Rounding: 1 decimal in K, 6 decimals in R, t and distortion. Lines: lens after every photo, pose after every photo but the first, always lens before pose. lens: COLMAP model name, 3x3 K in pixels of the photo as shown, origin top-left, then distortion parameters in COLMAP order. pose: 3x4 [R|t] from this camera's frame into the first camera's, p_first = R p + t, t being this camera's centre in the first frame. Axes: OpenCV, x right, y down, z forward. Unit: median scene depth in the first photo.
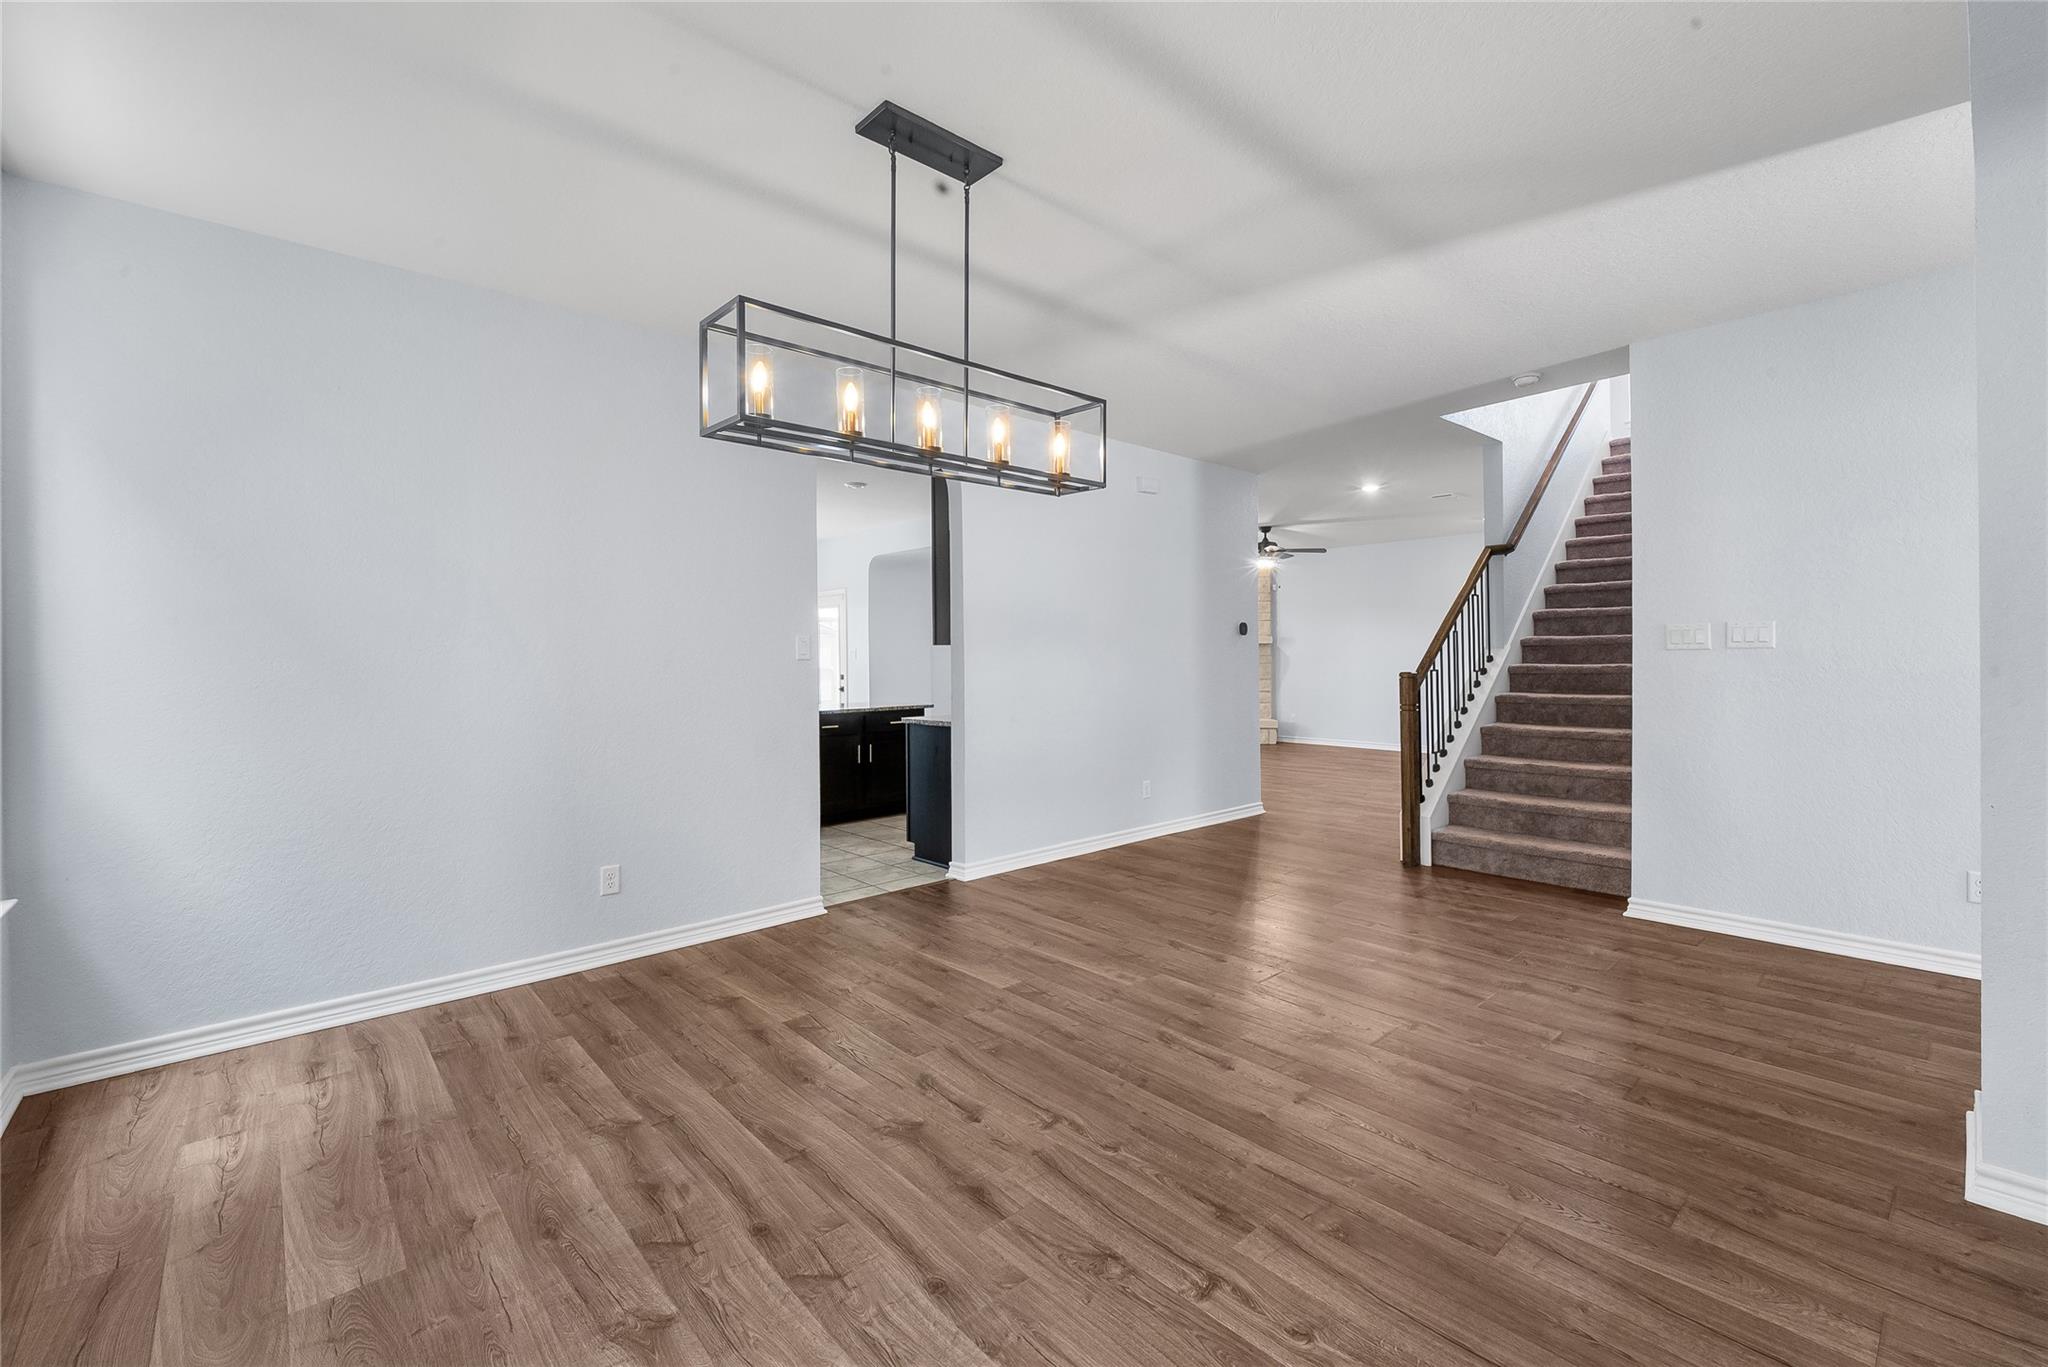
lens RADIAL K [[859.5, 0, 1009.8], [0, 859.5, 660.9], [0, 0, 1]] dist [0.000231, -0.000969]
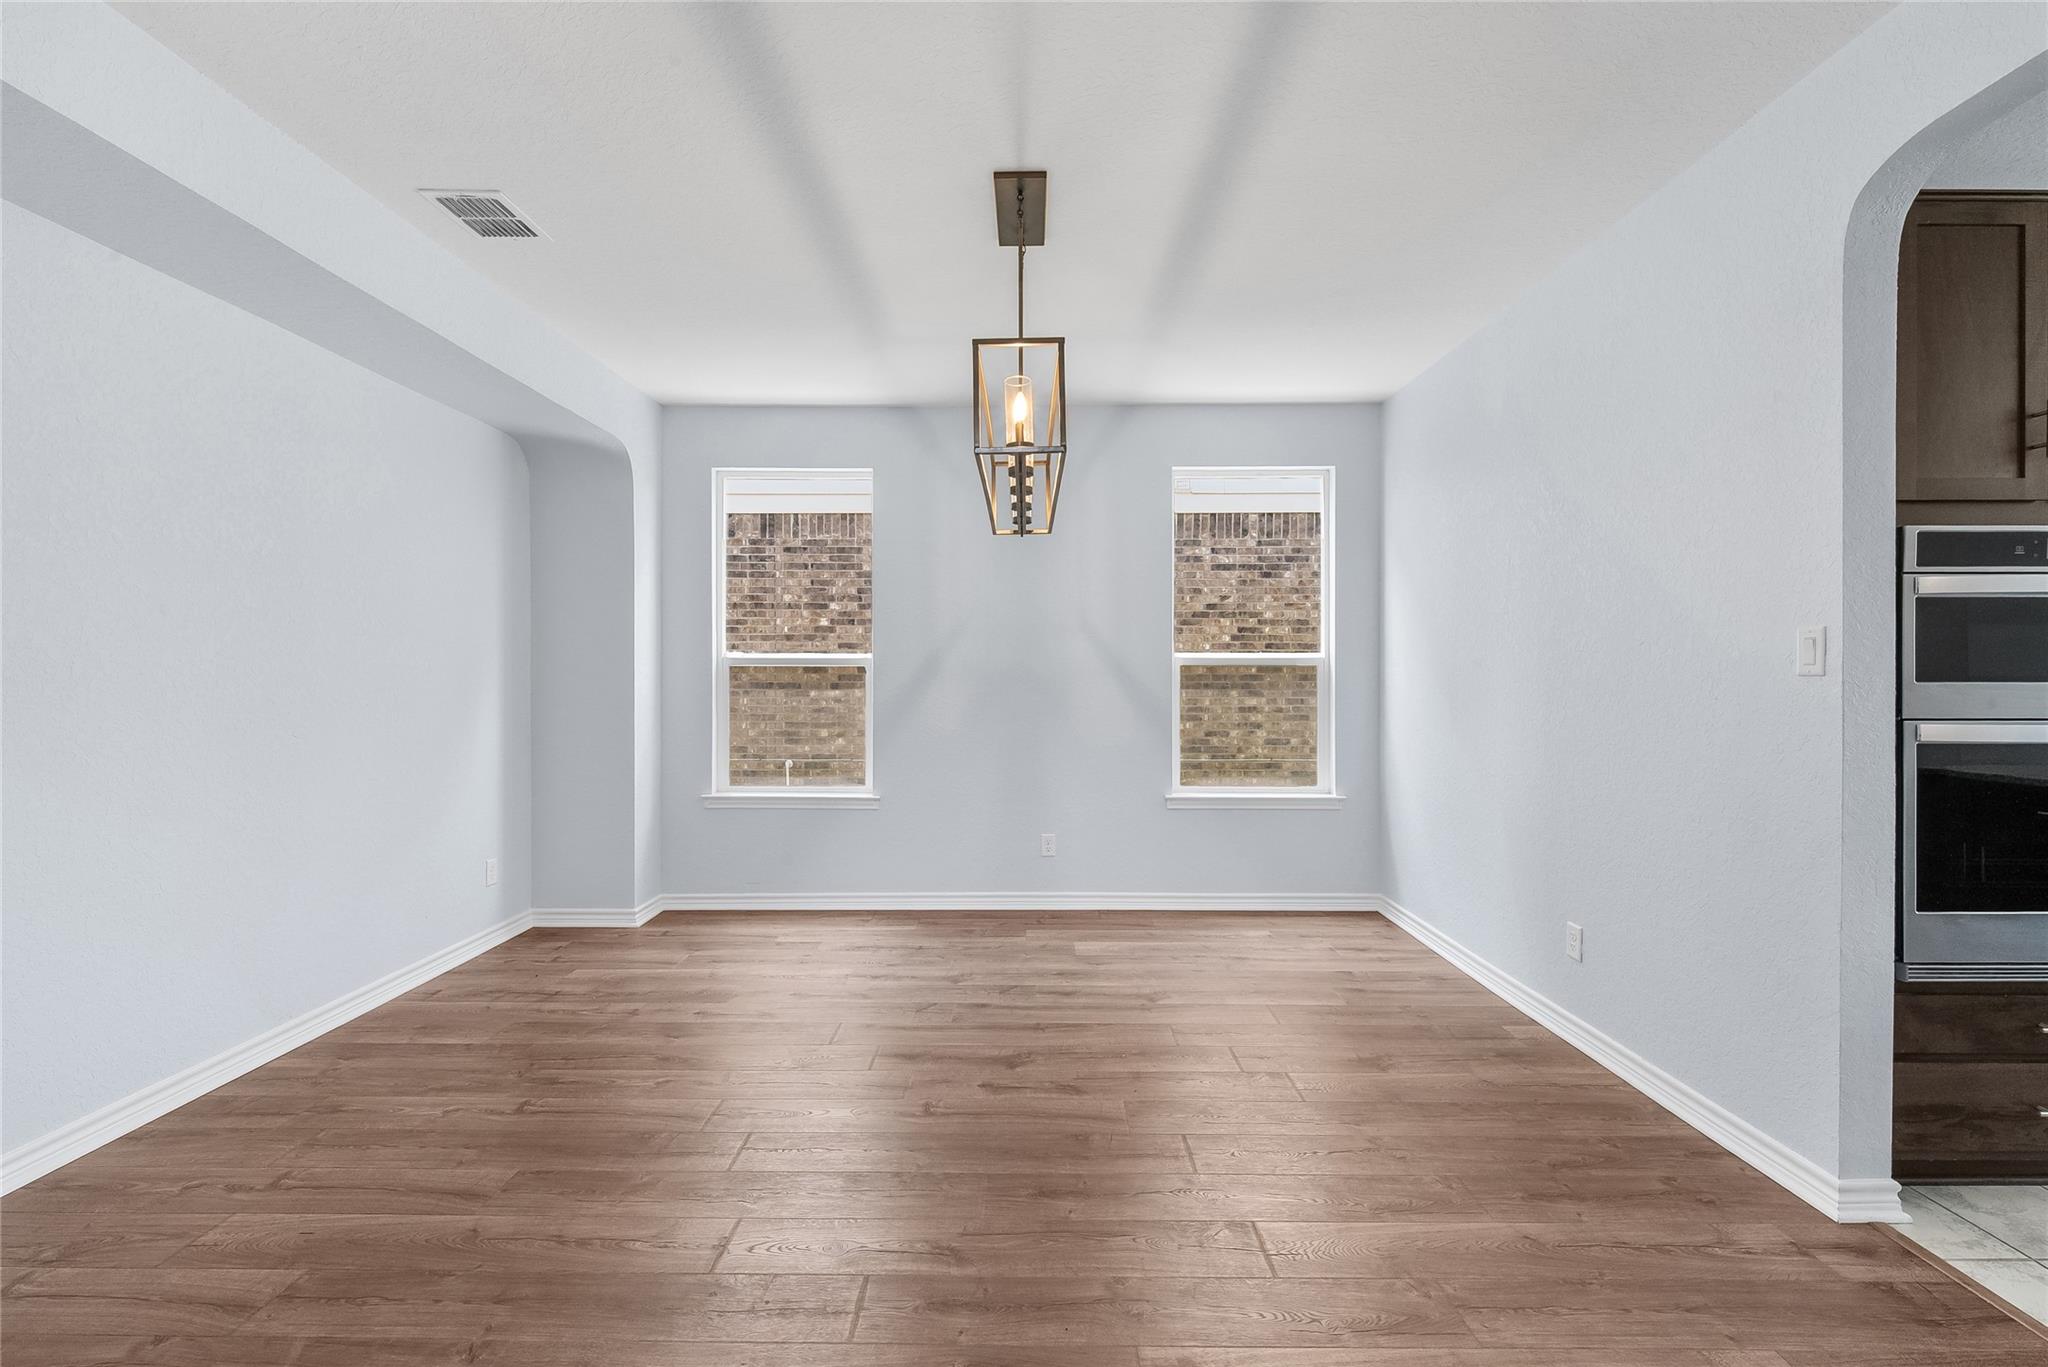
lens RADIAL K [[859.5, 0, 1032.2], [0, 859.5, 687.3], [0, 0, 1]] dist [0.000231, -0.000969]
pose [[-0.652696, 0.020506, -0.757343, 0.677576], [0.002393, 0.999684, 0.025006, -0.012243], [0.757616, 0.014509, -0.652539, 1.584865]]
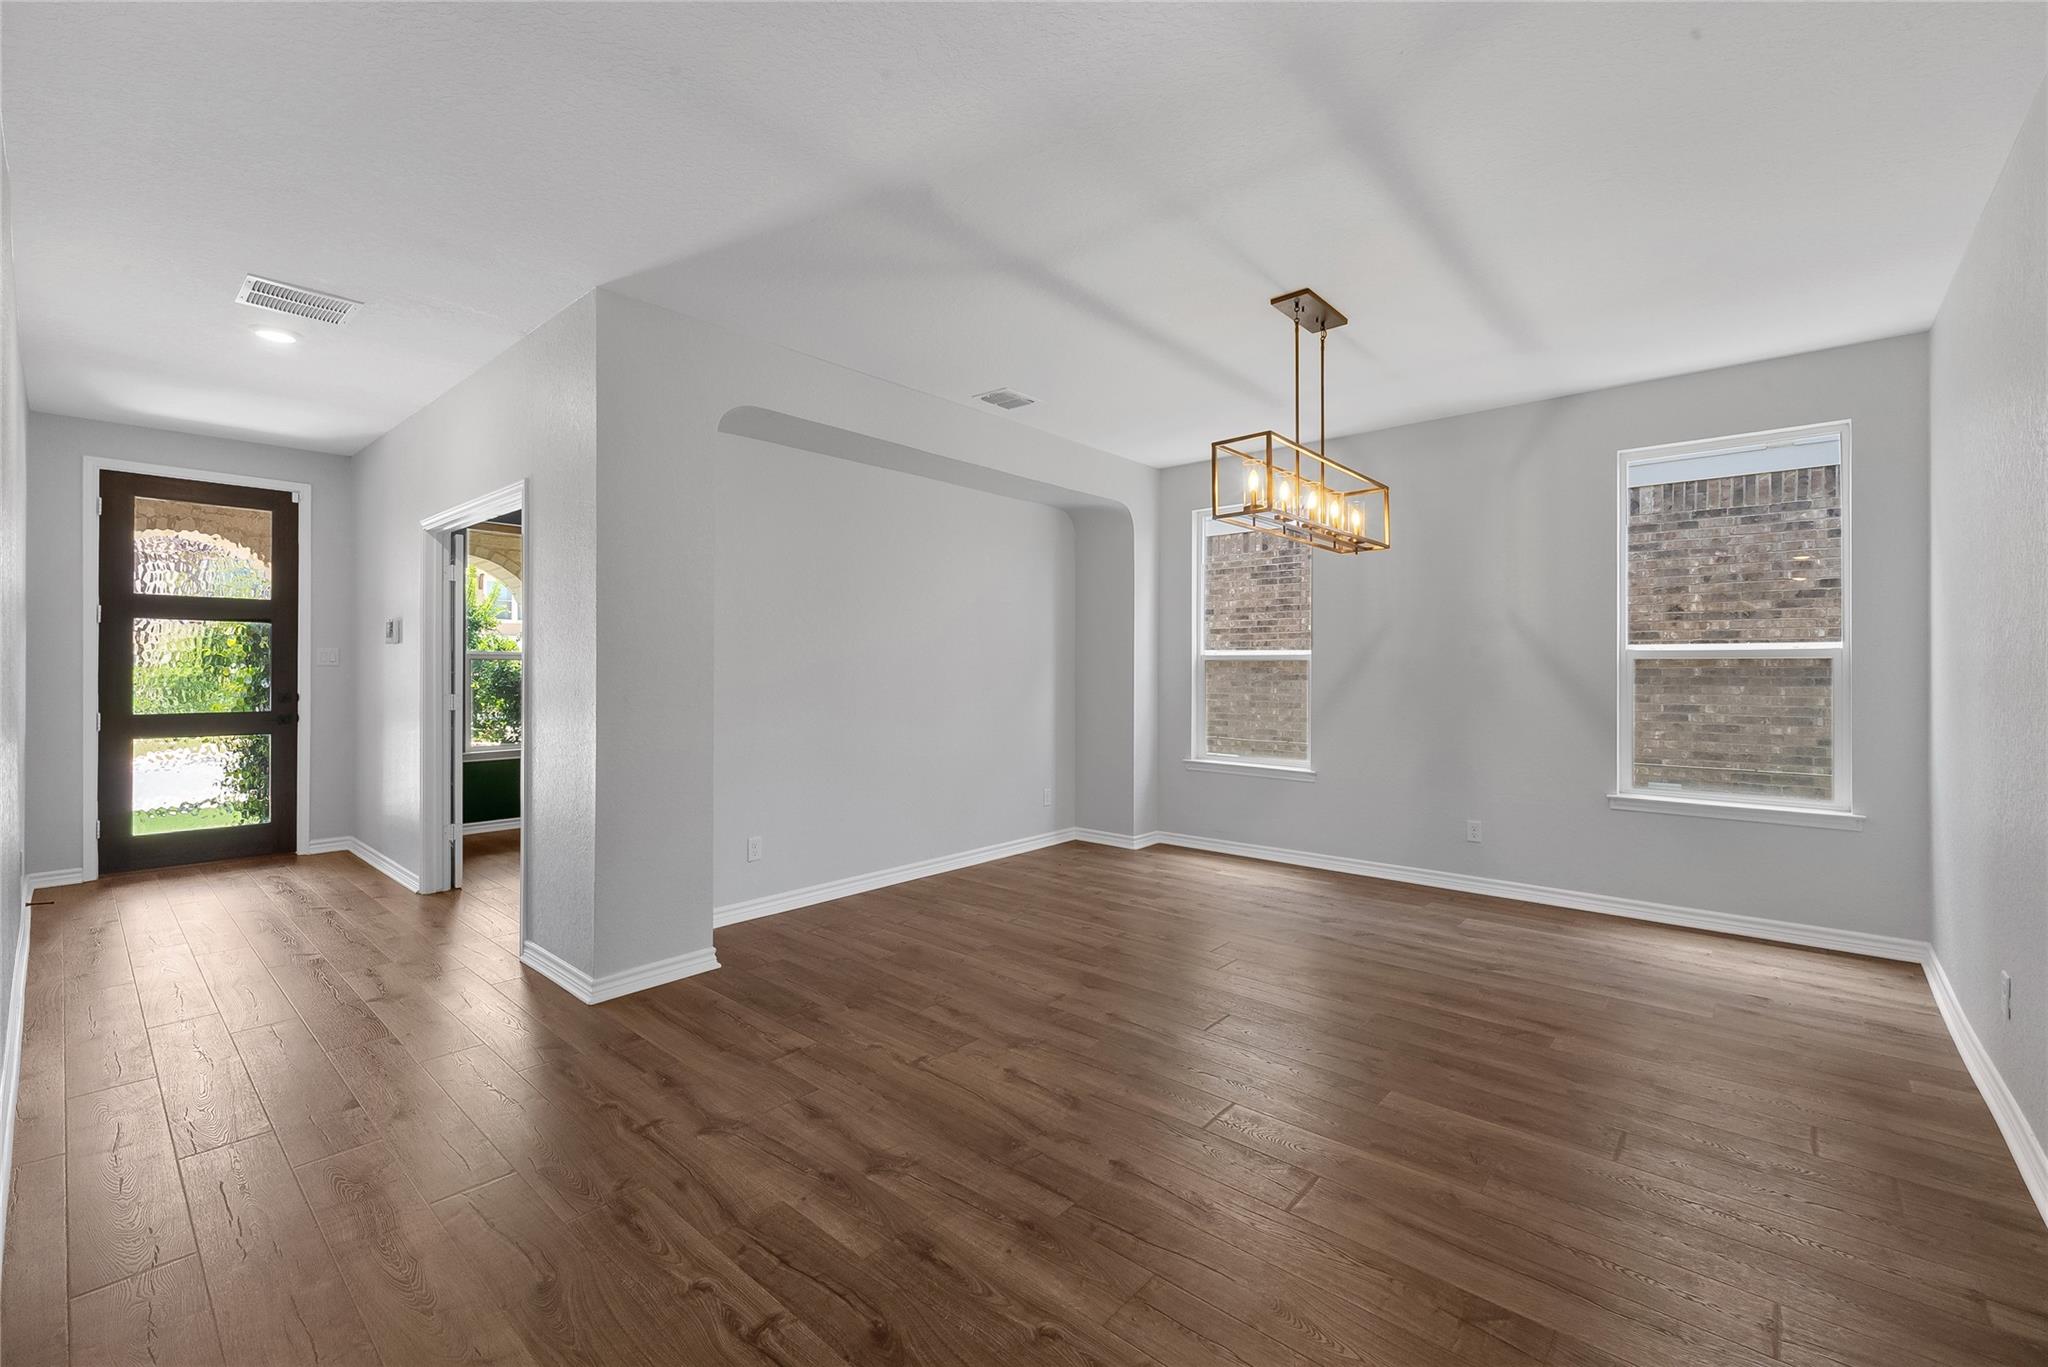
lens RADIAL K [[859.5, 0, 1041.5], [0, 859.5, 676.5], [0, 0, 1]] dist [0.000231, -0.000969]
pose [[-0.988173, 0.010557, -0.152977, 0.524449], [0.008139, 0.999832, 0.016420, -0.013459], [0.153124, 0.014981, -0.988093, 2.143651]]
